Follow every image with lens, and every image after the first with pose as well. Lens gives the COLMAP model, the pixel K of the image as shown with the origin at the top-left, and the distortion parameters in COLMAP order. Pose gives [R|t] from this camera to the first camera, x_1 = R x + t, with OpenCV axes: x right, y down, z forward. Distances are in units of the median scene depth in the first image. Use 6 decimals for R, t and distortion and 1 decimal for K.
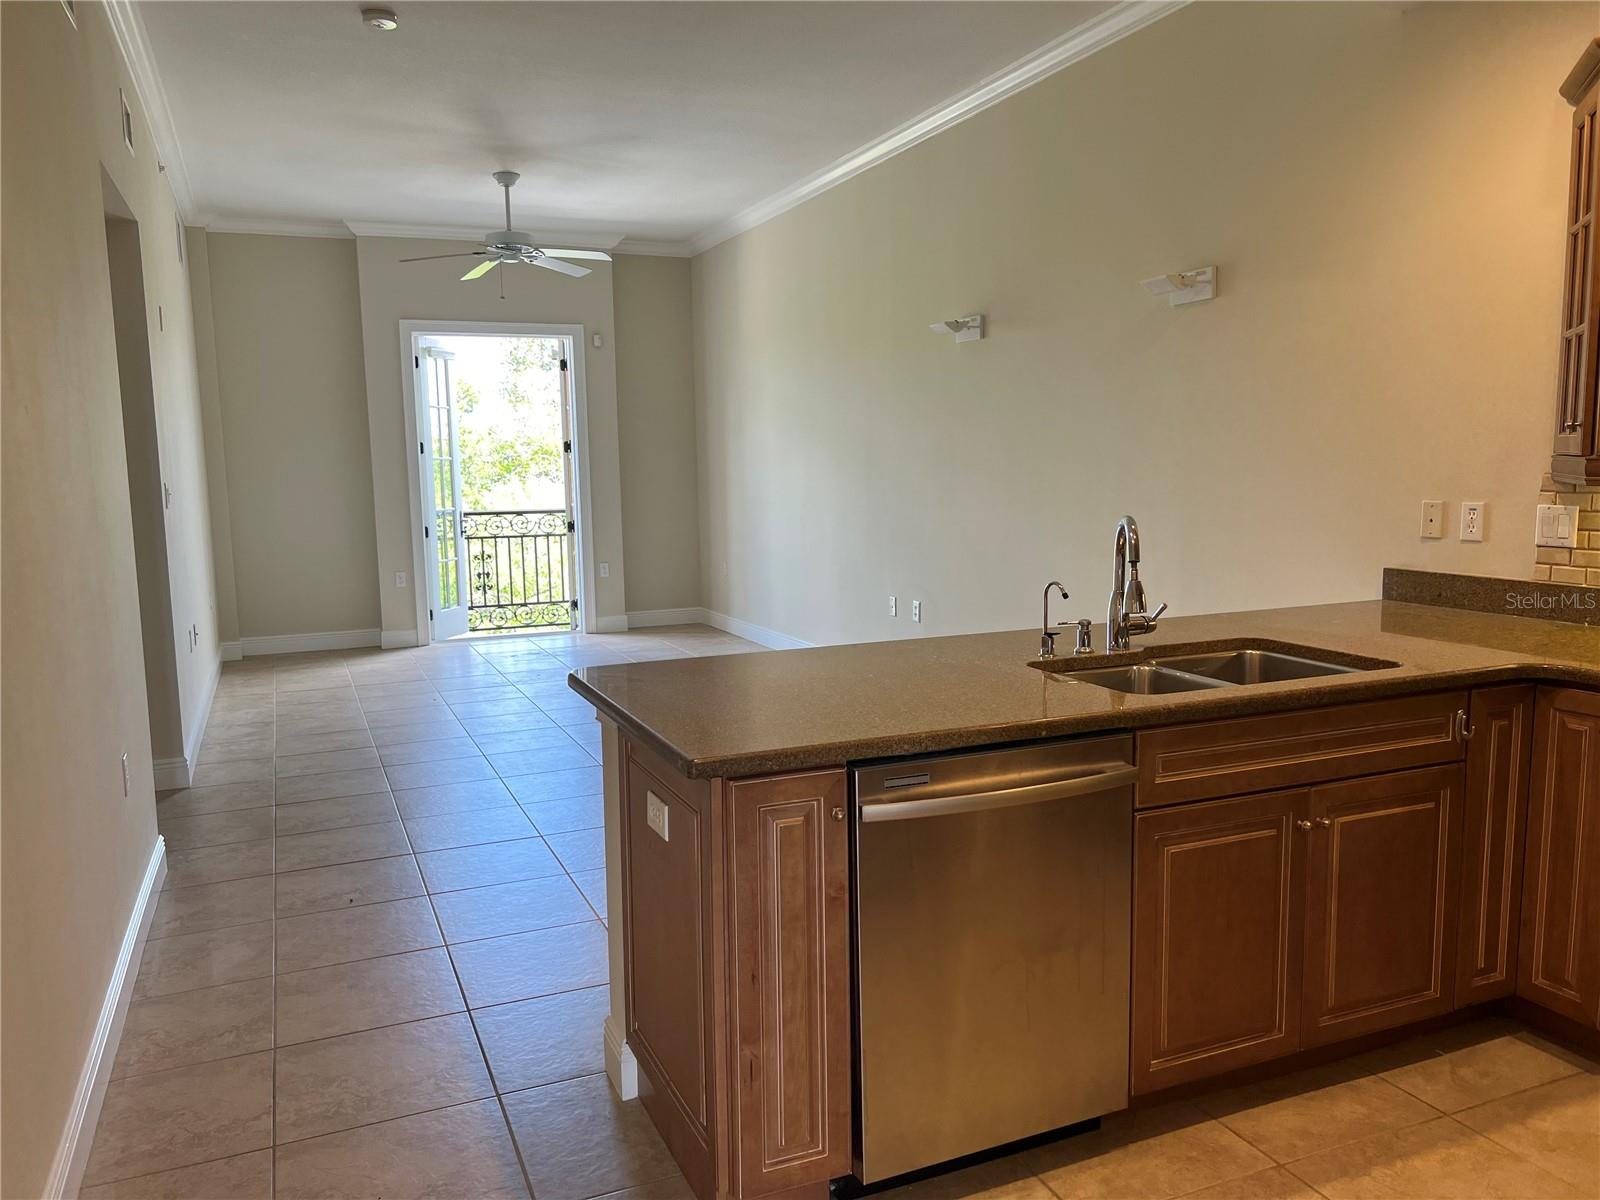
lens RADIAL K [[1193.0, 0, 800.2], [0, 1193.0, 601.5], [0, 0, 1]] dist [0.066920, -0.074311]
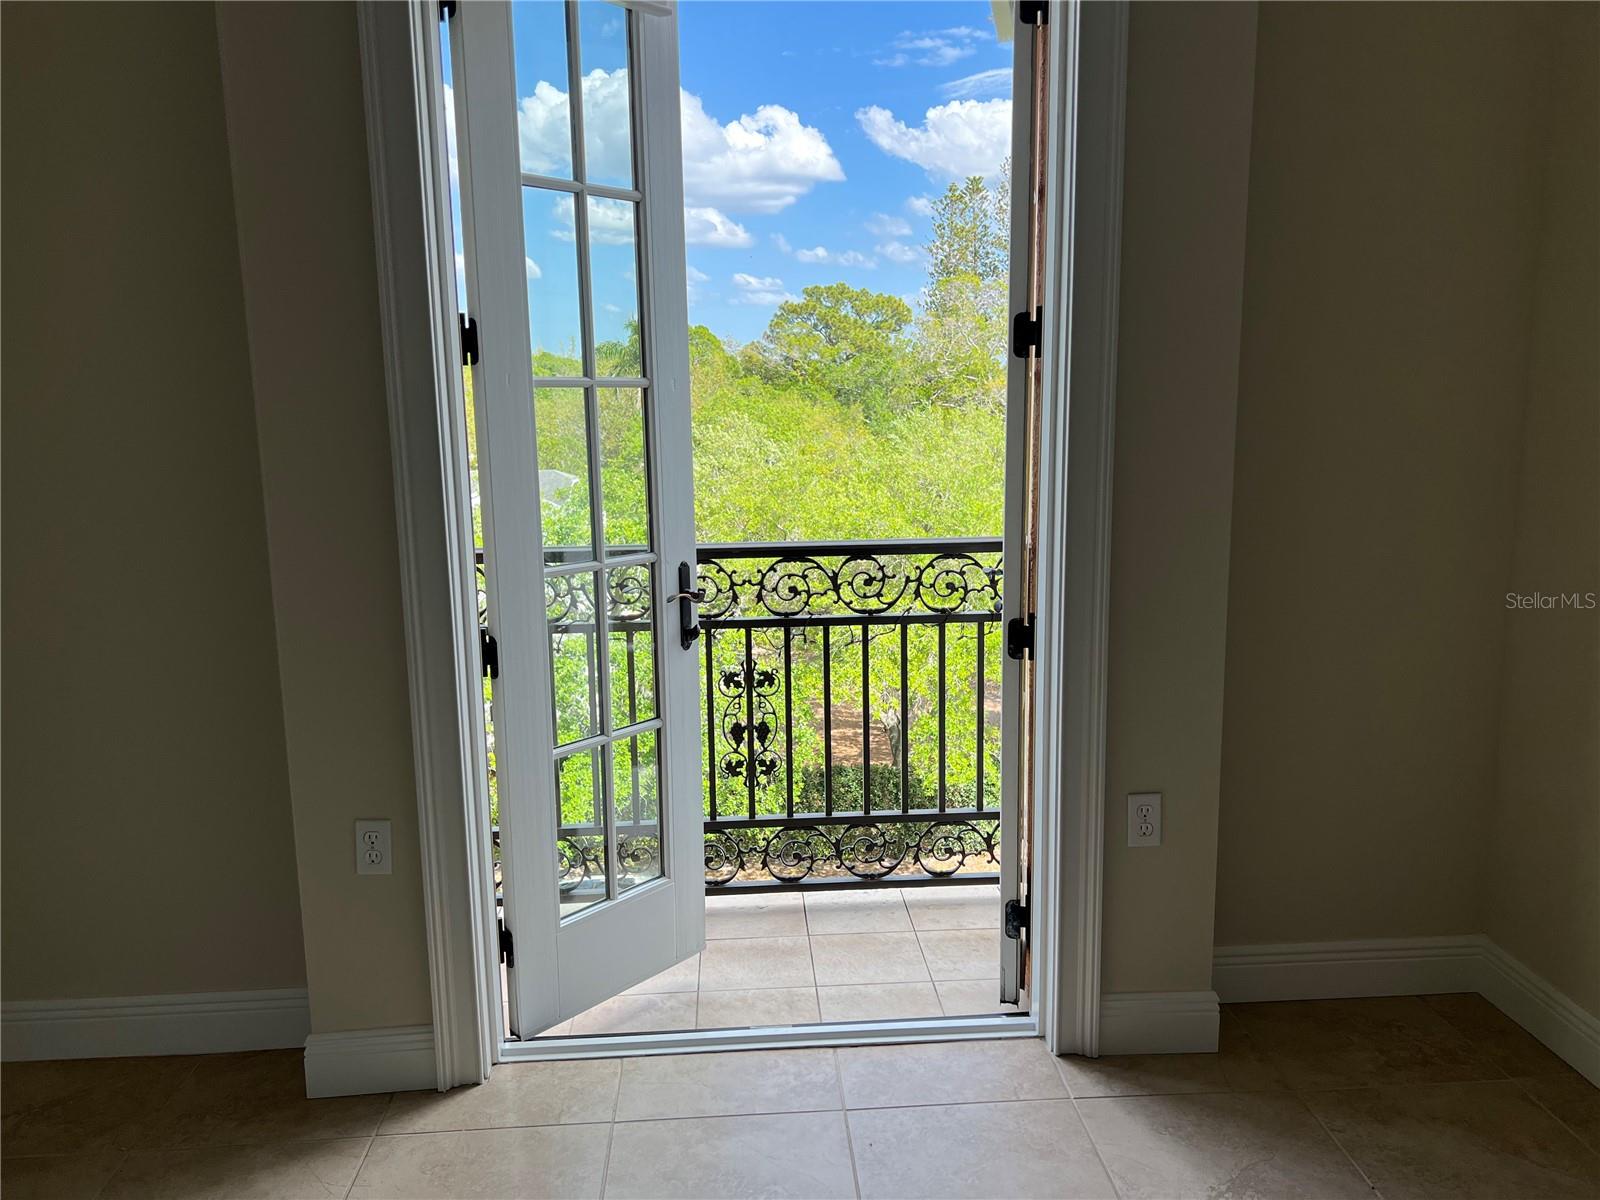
lens RADIAL K [[1193.0, 0, 793.4], [0, 1193.0, 601.3], [0, 0, 1]] dist [0.066920, -0.074311]
pose [[0.937356, 0.061777, -0.342852, -0.197903], [-0.039841, 0.996704, 0.070665, -0.116952], [0.346087, -0.052579, 0.936728, 0.977967]]
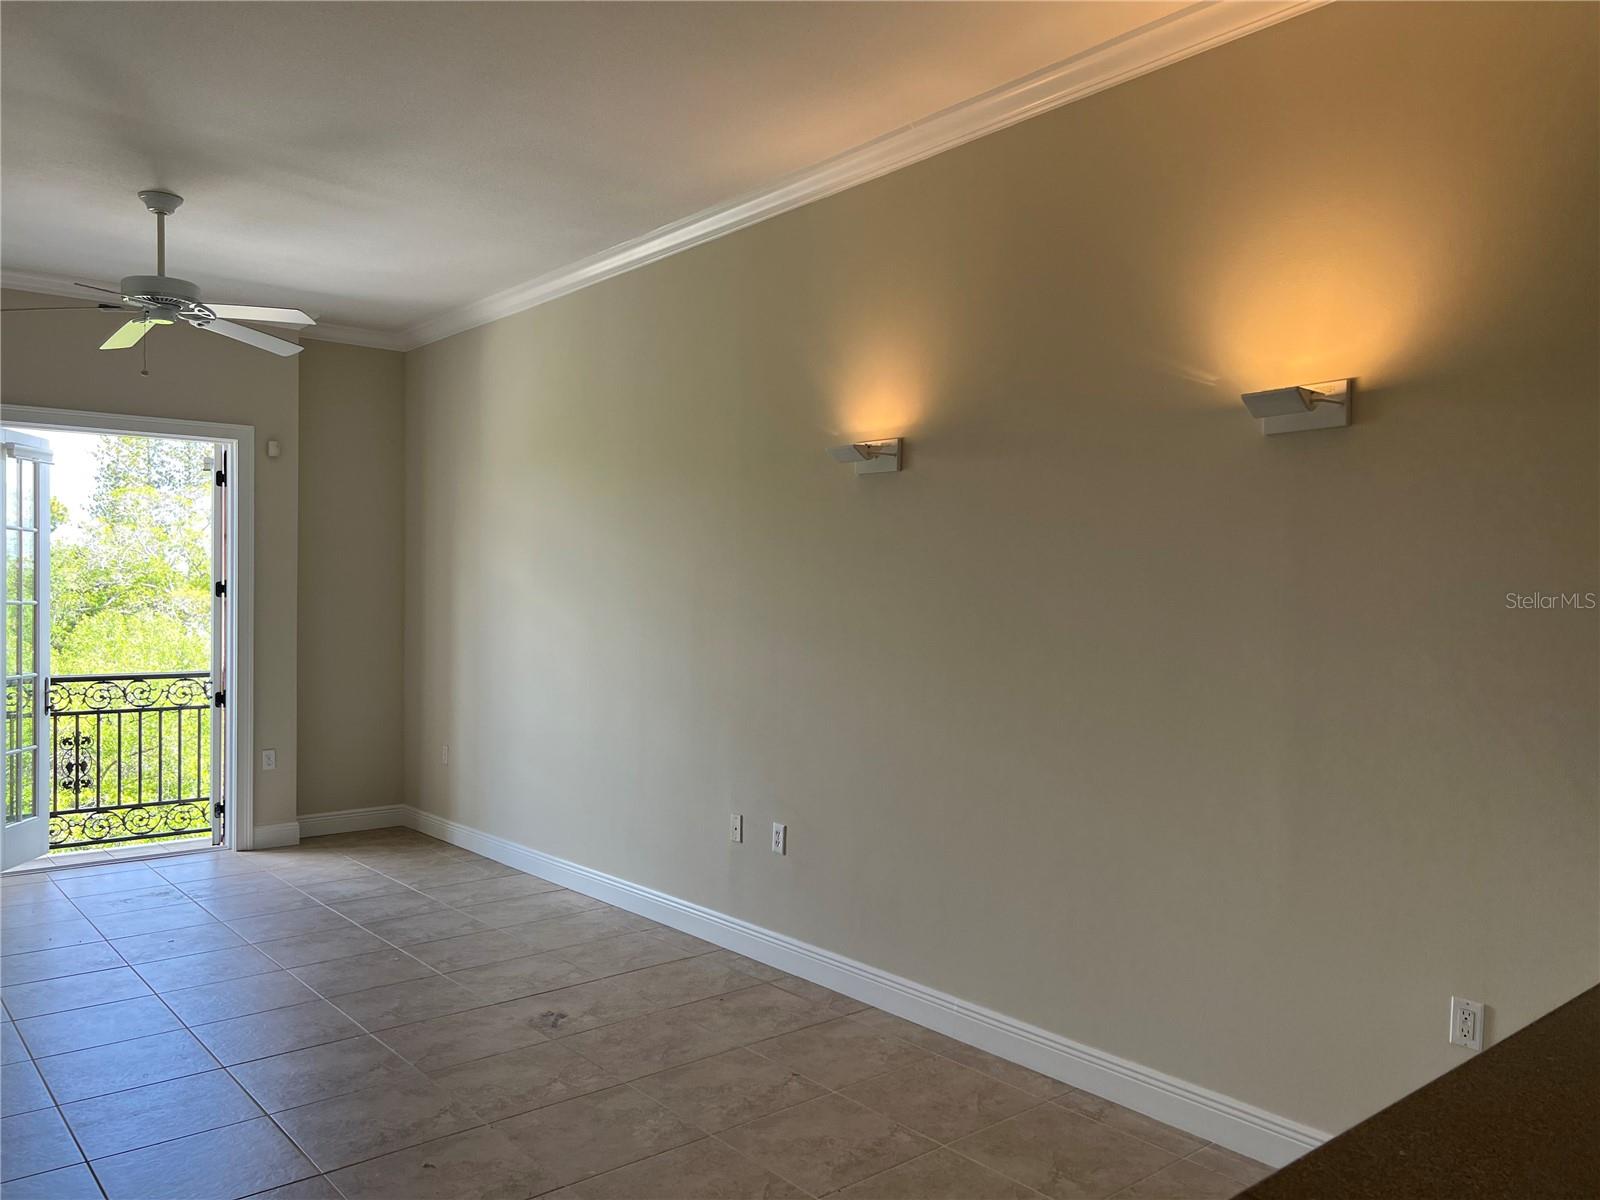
lens RADIAL K [[1193.0, 0, 799.5], [0, 1193.0, 606.0], [0, 0, 1]] dist [0.066920, -0.074311]
pose [[0.958055, 0.022811, 0.285674, -0.089363], [0.009071, 0.993914, -0.109783, -0.047655], [-0.286440, 0.107769, 0.952018, 0.273841]]
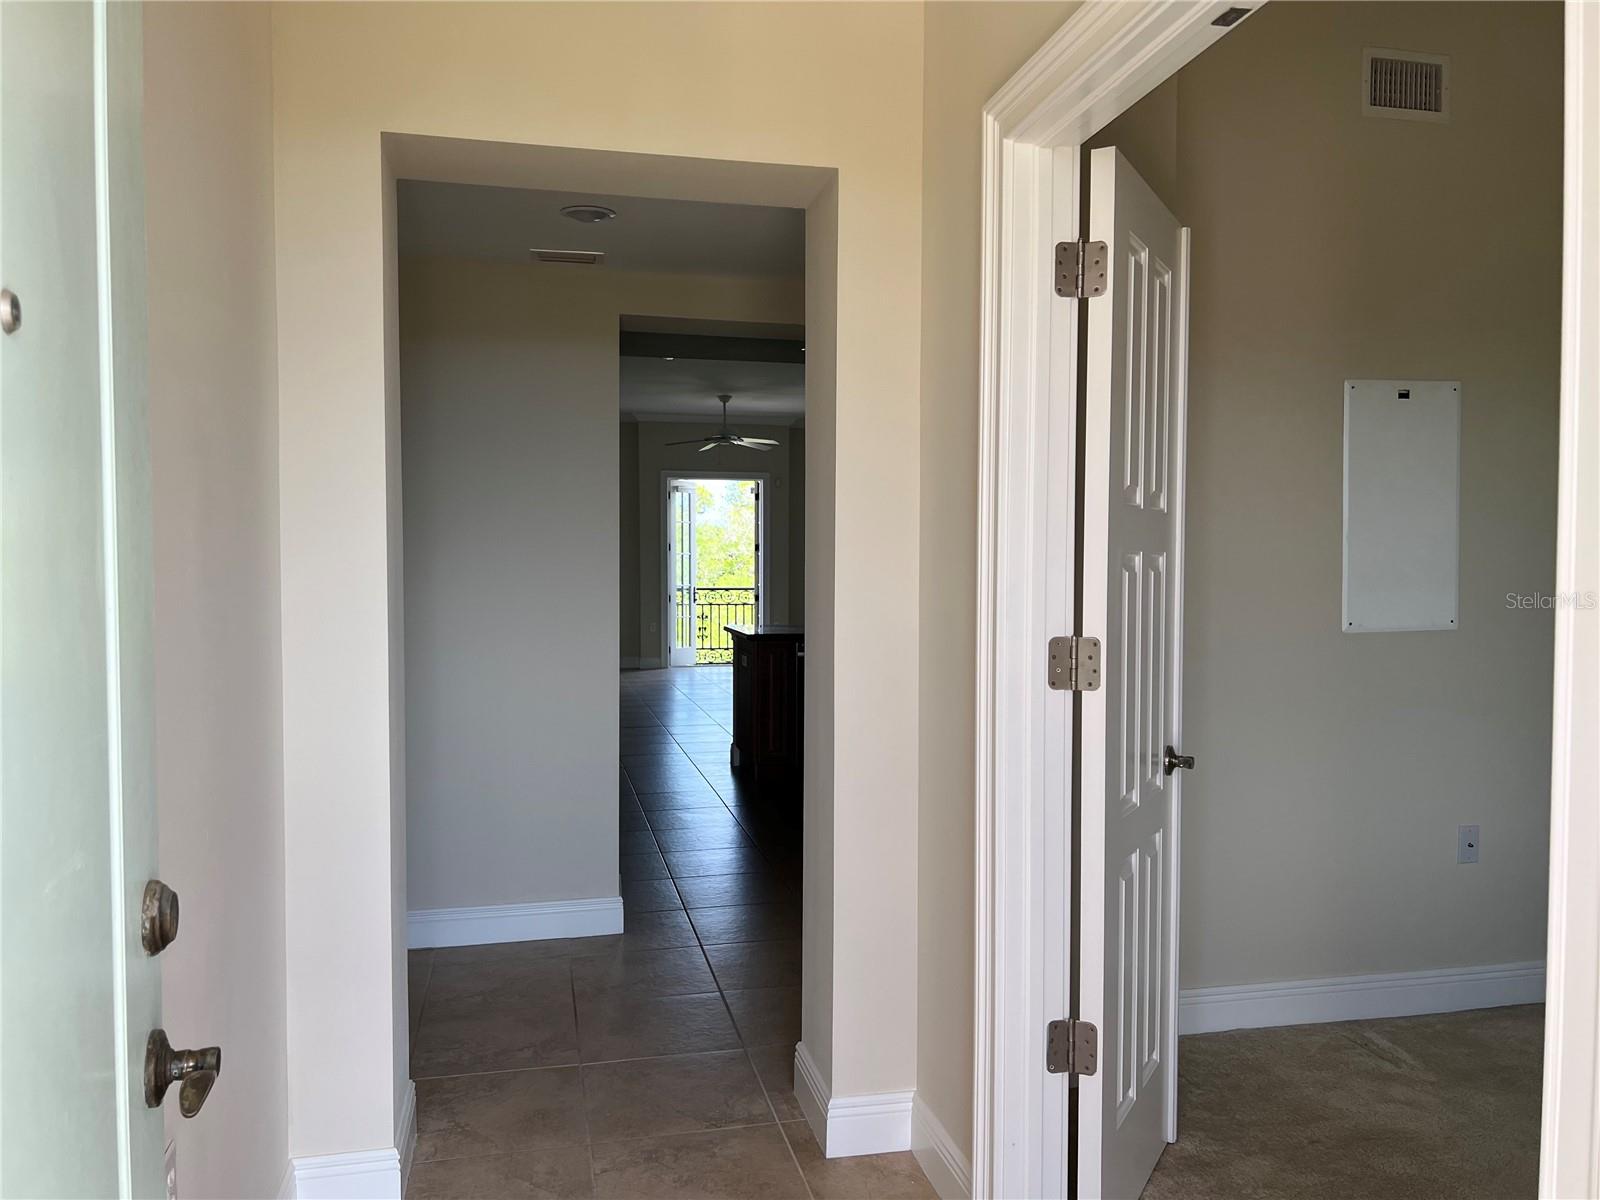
lens RADIAL K [[1193.0, 0, 803.8], [0, 1193.0, 605.3], [0, 0, 1]] dist [0.066920, -0.074311]
pose [[0.983464, 0.026052, -0.179219, 0.200244], [-0.040424, 0.996211, -0.077009, 0.087290], [0.176533, 0.082980, 0.980791, -0.704310]]
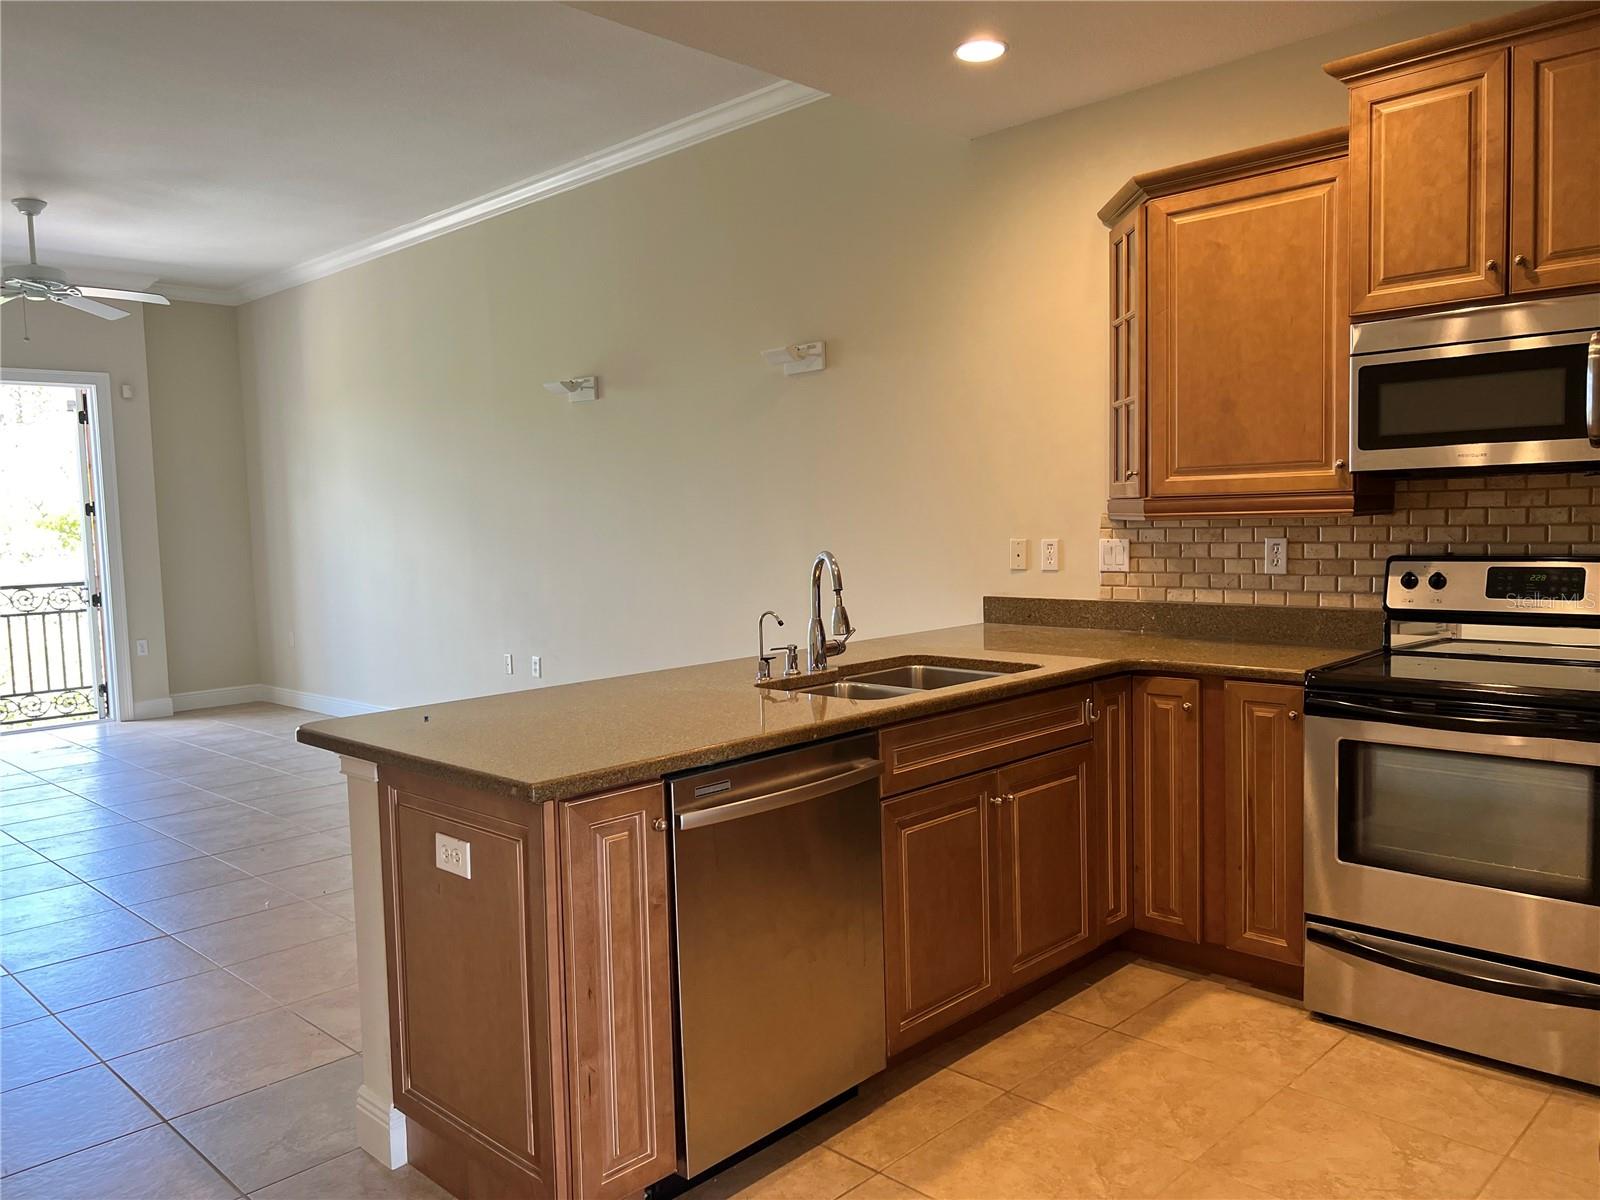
lens RADIAL K [[1193.0, 0, 797.8], [0, 1193.0, 597.5], [0, 0, 1]] dist [0.066920, -0.074311]
pose [[0.924817, -0.036877, 0.378620, -0.070169], [0.058941, 0.997162, -0.046847, 0.009366], [-0.375818, 0.065641, 0.924366, -0.012597]]
